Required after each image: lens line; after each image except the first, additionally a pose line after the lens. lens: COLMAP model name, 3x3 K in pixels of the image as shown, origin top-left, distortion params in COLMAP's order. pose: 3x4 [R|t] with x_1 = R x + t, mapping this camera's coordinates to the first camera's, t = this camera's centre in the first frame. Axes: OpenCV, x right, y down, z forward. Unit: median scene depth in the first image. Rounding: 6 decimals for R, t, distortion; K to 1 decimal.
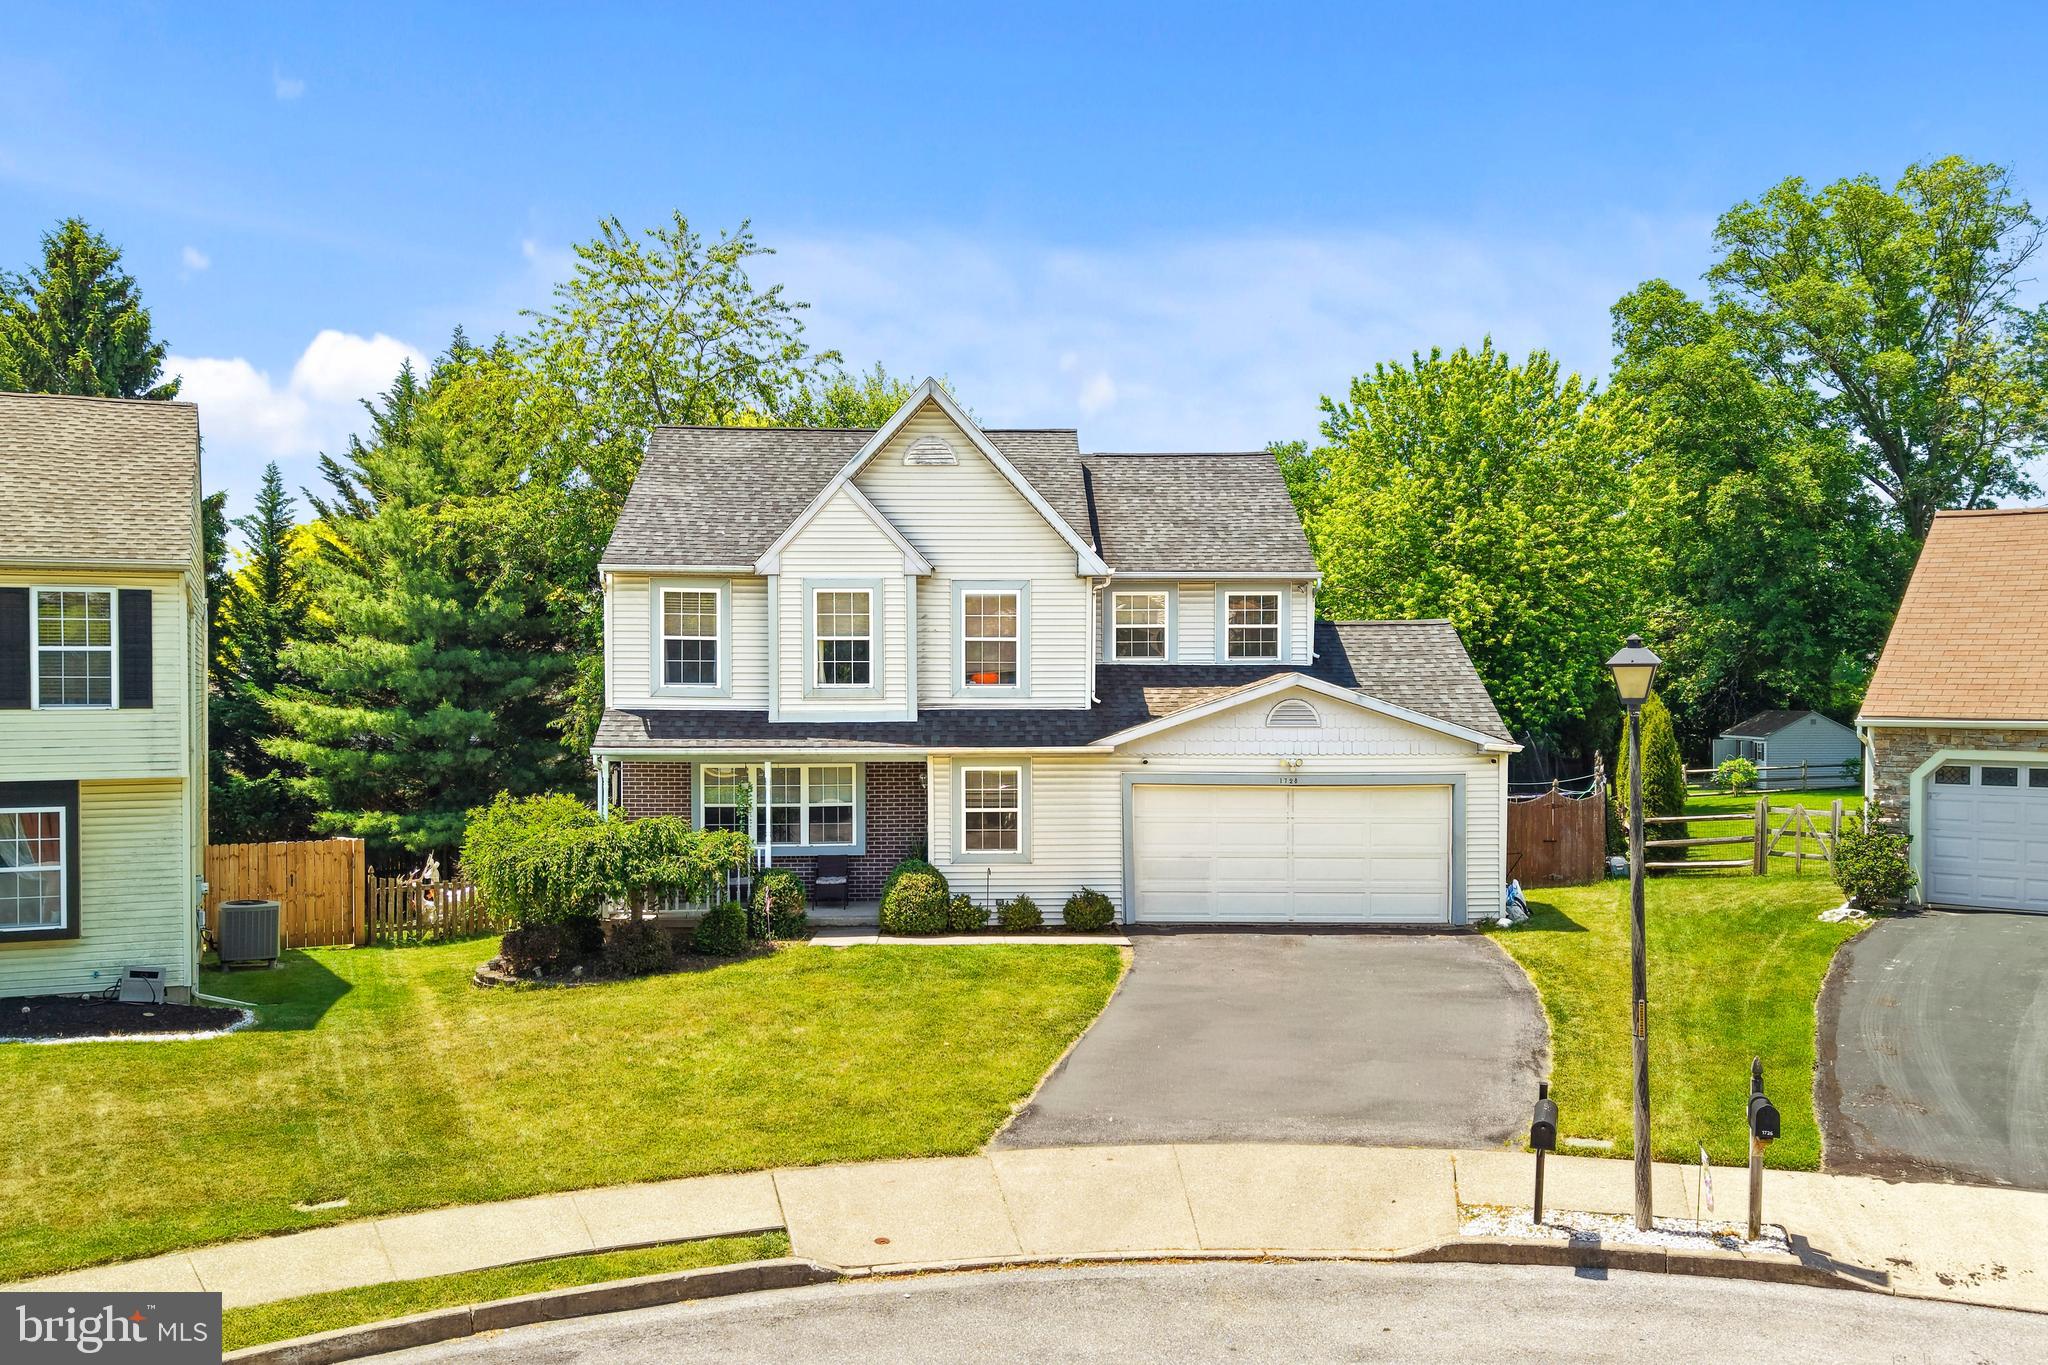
lens RADIAL K [[1860.5, 0, 1024.0], [0, 1860.5, 682.5], [0, 0, 1]] dist [0.019442, -0.001433]
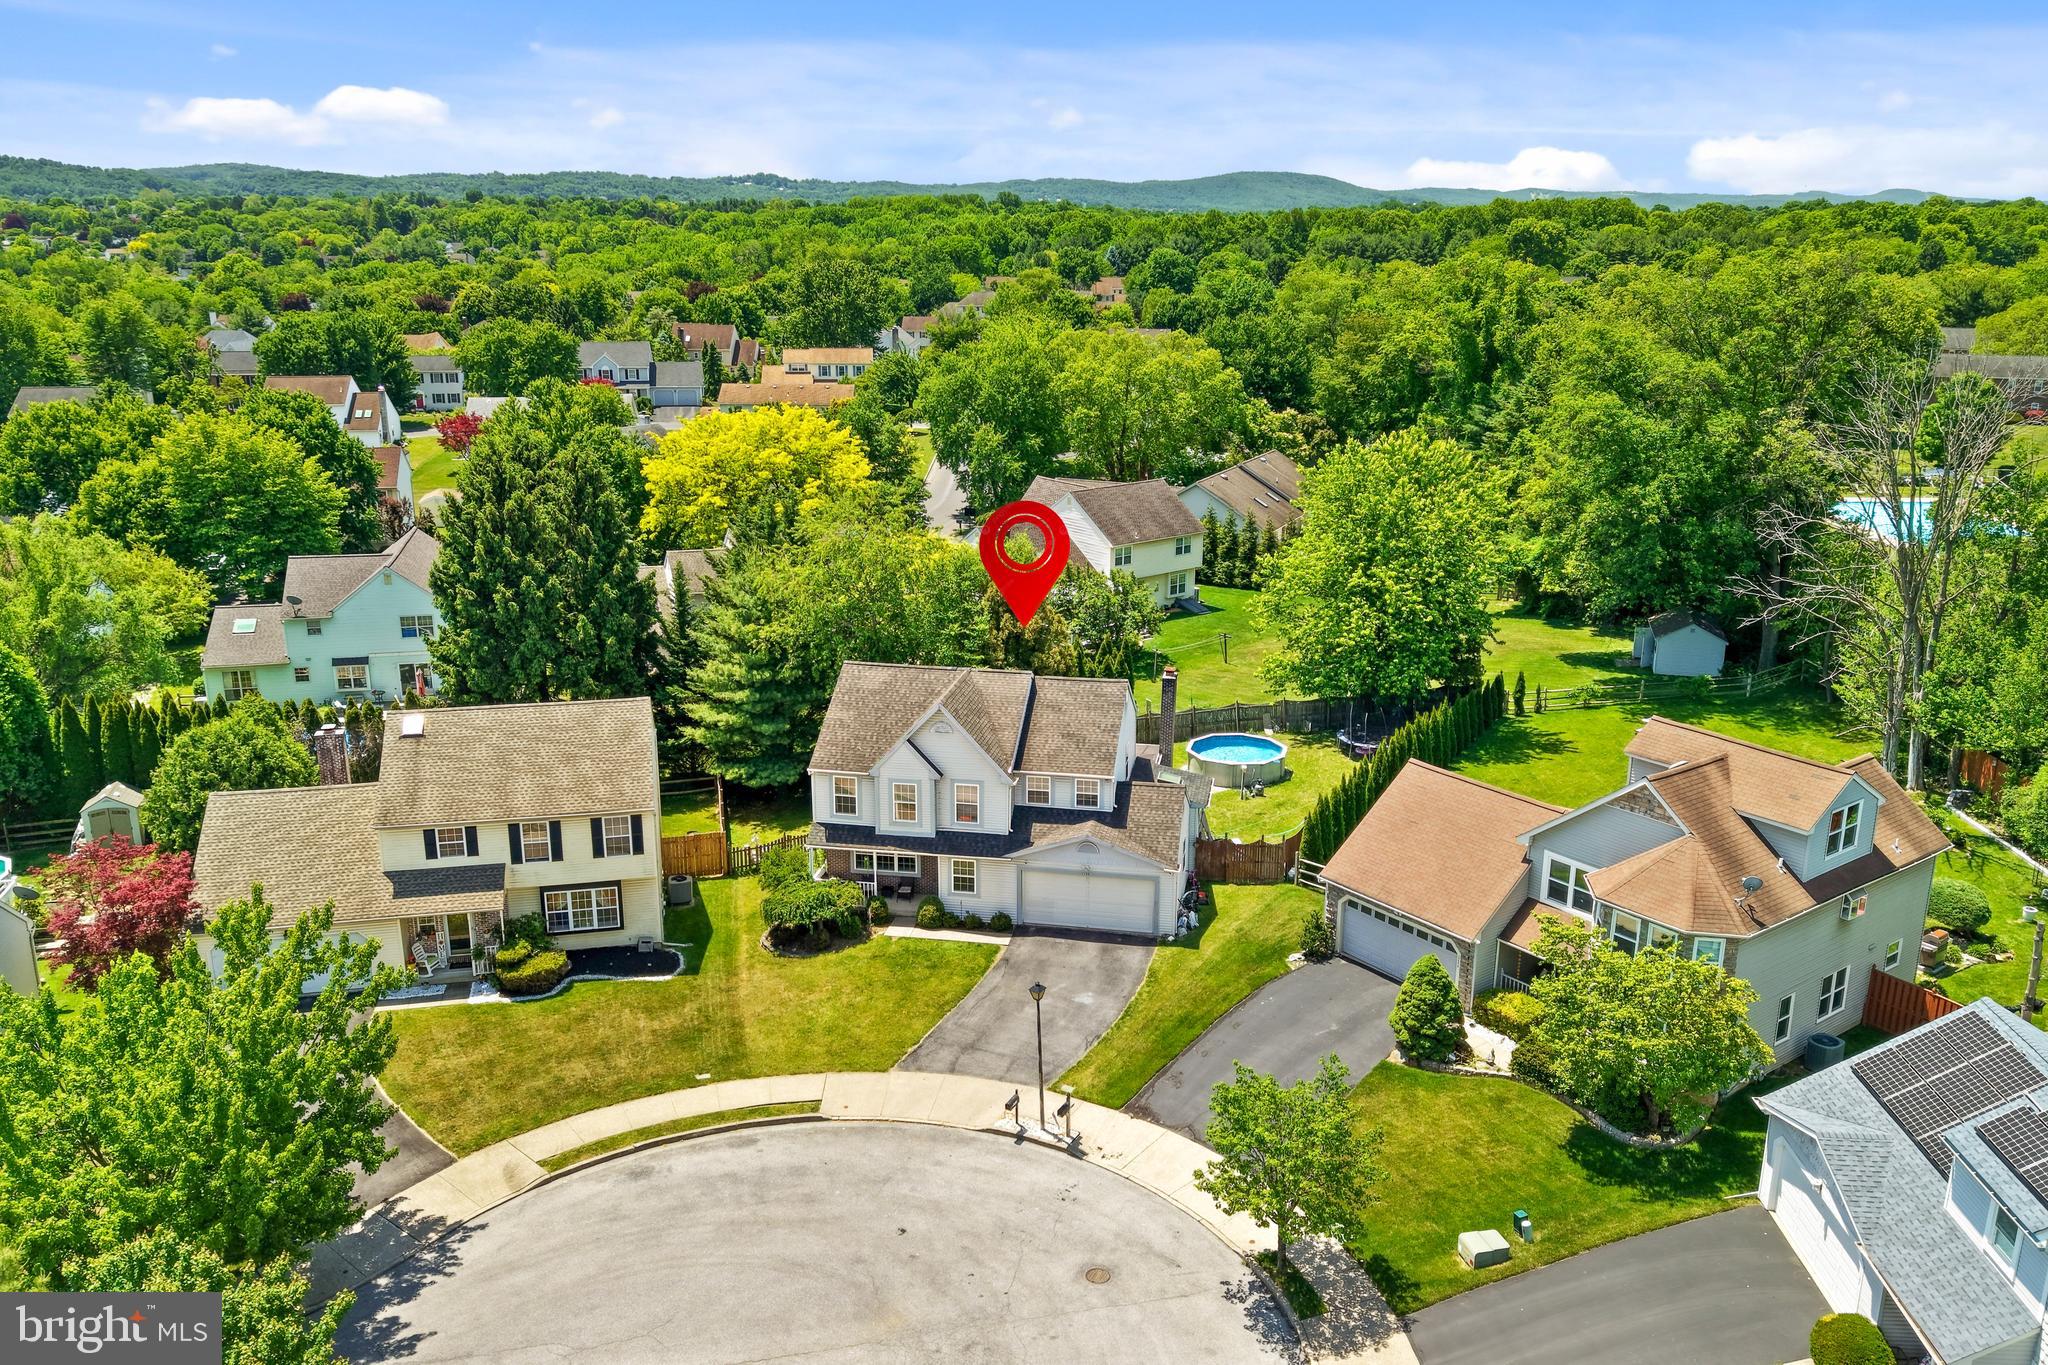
lens RADIAL K [[1860.5, 0, 1024.0], [0, 1860.5, 682.5], [0, 0, 1]] dist [0.019442, -0.001433]
pose [[0.977042, 0.063508, -0.203359, 0.526682], [-0.002968, 0.958500, 0.285076, -0.850105], [0.213024, -0.277928, 0.936684, -1.167156]]
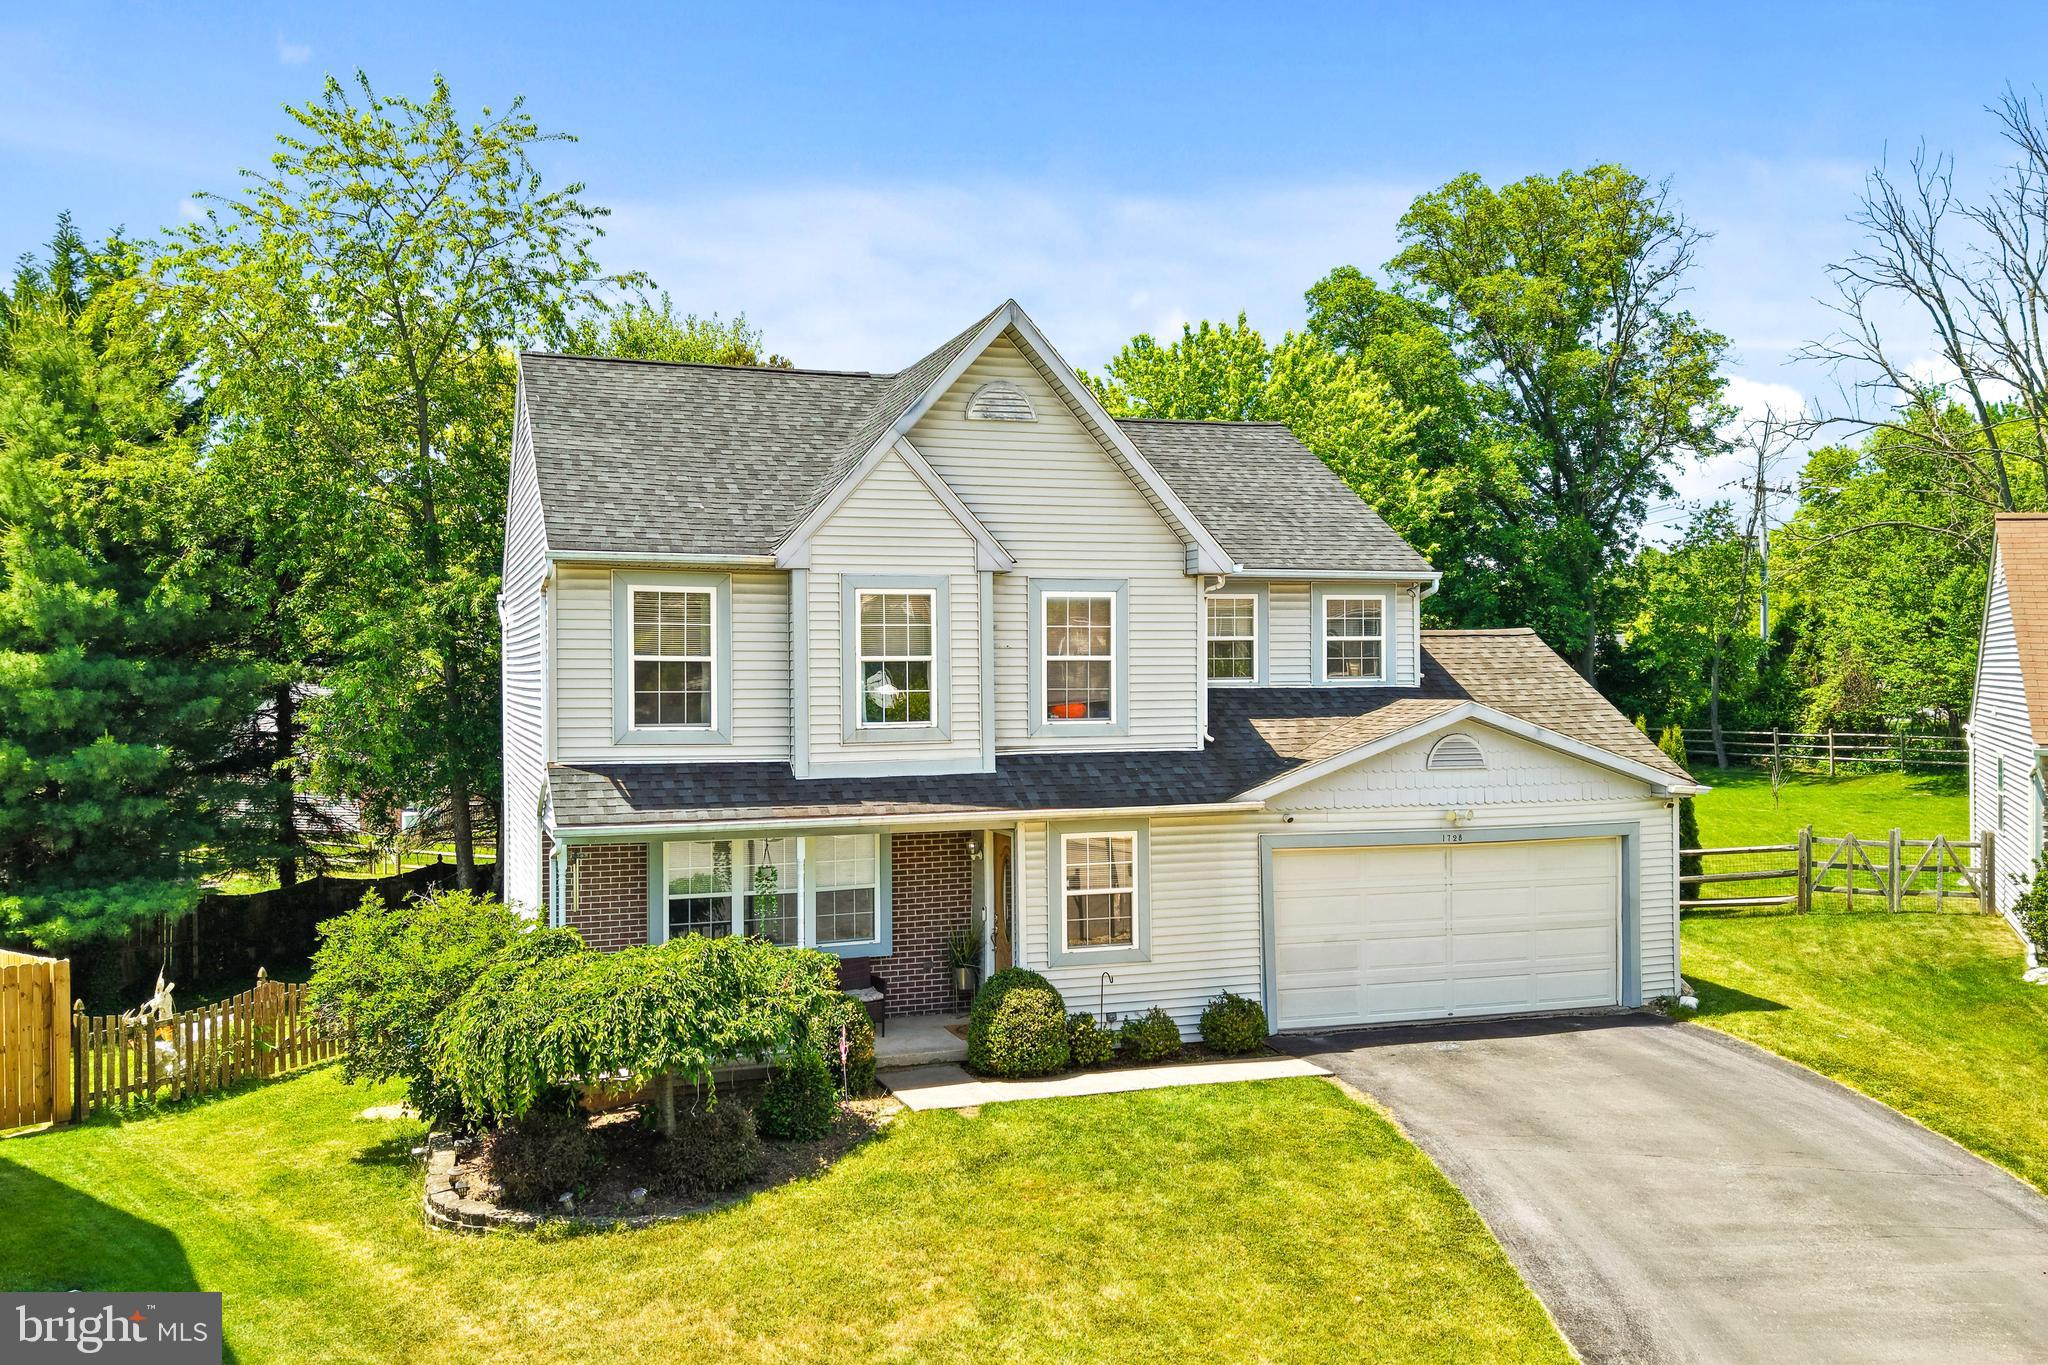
lens RADIAL K [[1845.3, 0, 1062.4], [0, 1845.3, 641.1], [0, 0, 1]] dist [0.007913, -0.000528]
pose [[0.948762, -0.000455, 0.315992, -0.256535], [0.003935, 0.999938, -0.010373, -0.022556], [-0.315968, 0.011085, 0.948705, 0.305170]]
